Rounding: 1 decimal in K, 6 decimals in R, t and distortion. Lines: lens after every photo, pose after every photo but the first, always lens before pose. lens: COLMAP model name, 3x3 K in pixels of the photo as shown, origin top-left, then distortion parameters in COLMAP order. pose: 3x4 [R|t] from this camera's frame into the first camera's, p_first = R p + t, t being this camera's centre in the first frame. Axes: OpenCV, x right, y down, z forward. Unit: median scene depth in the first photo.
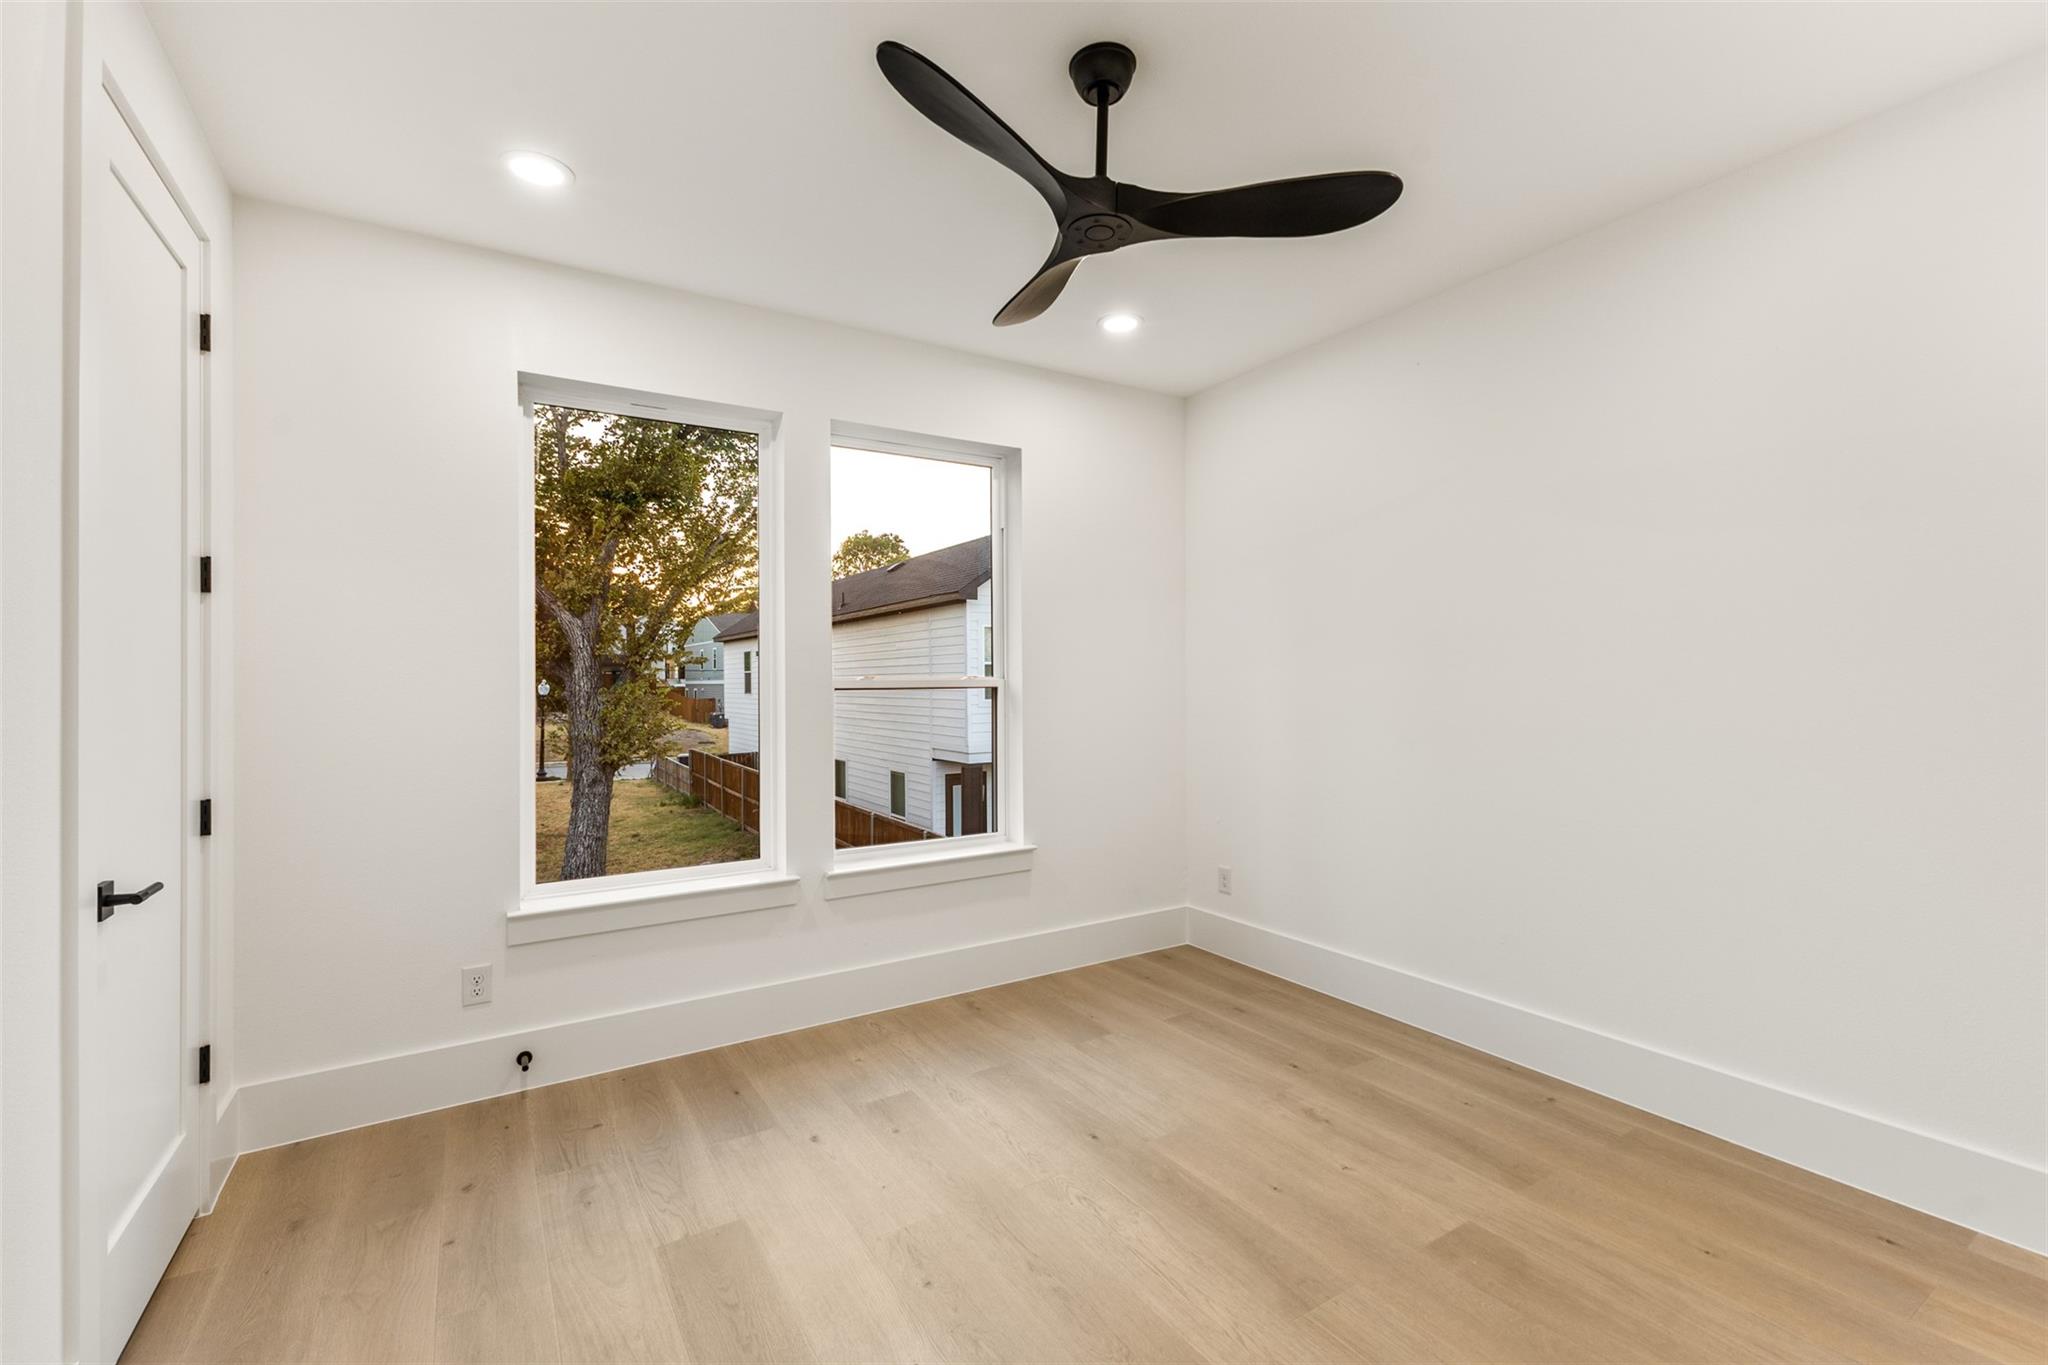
lens RADIAL K [[891.9, 0, 1023.7], [0, 891.9, 680.9], [0, 0, 1]] dist [0.011056, -0.001929]
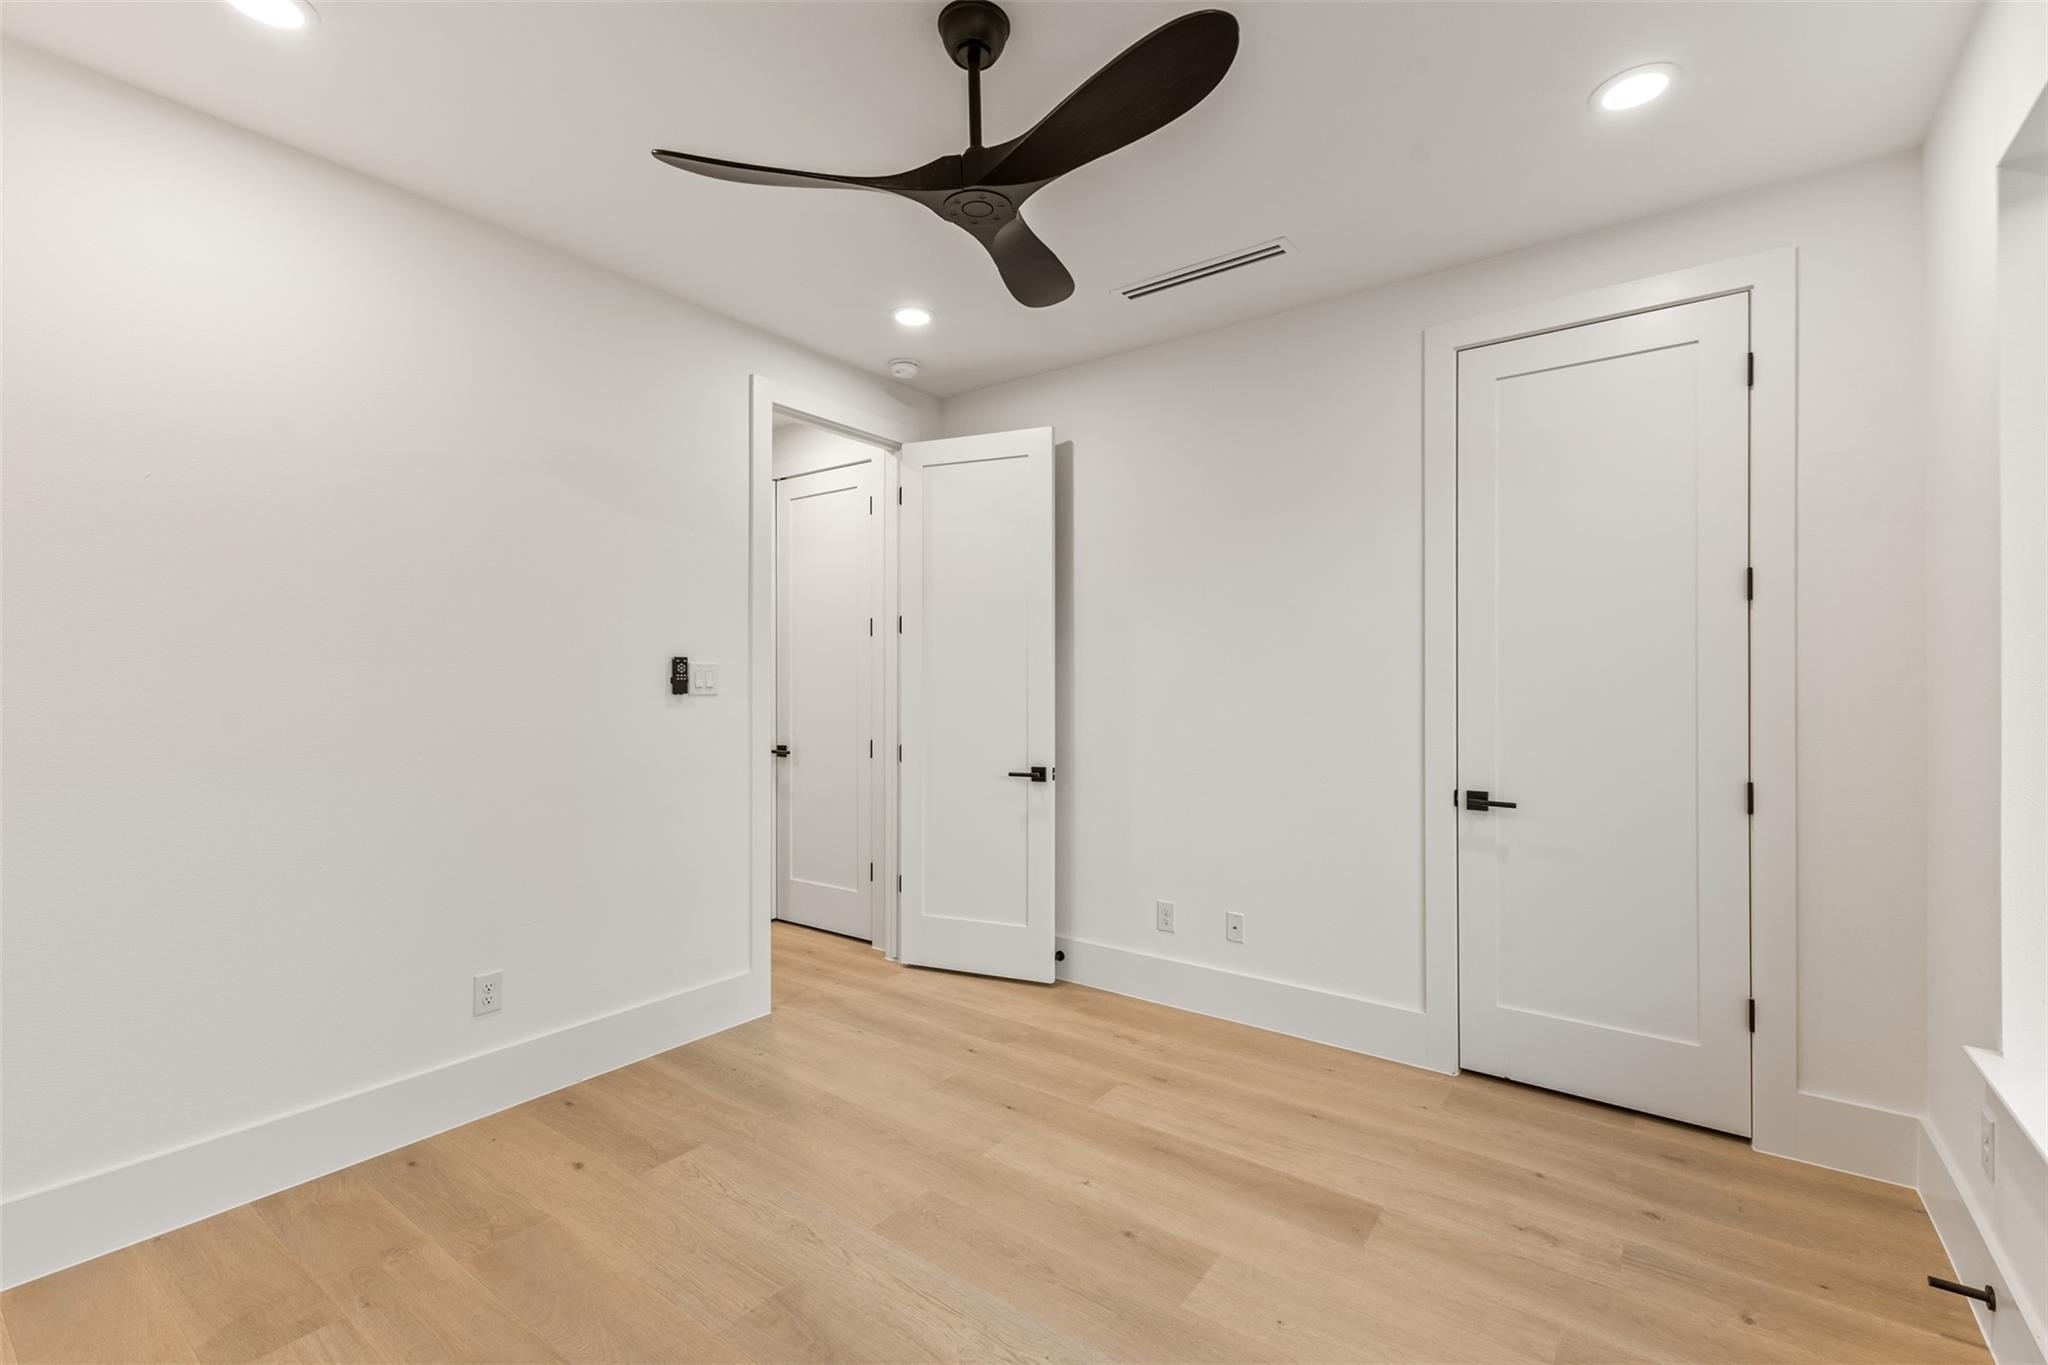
lens RADIAL K [[891.9, 0, 1025.4], [0, 891.9, 682.9], [0, 0, 1]] dist [0.011056, -0.001929]
pose [[-0.931699, 0.009392, -0.363110, 0.387409], [0.010334, 0.999946, -0.000651, -0.001685], [0.363085, -0.004359, -0.931746, 1.914738]]
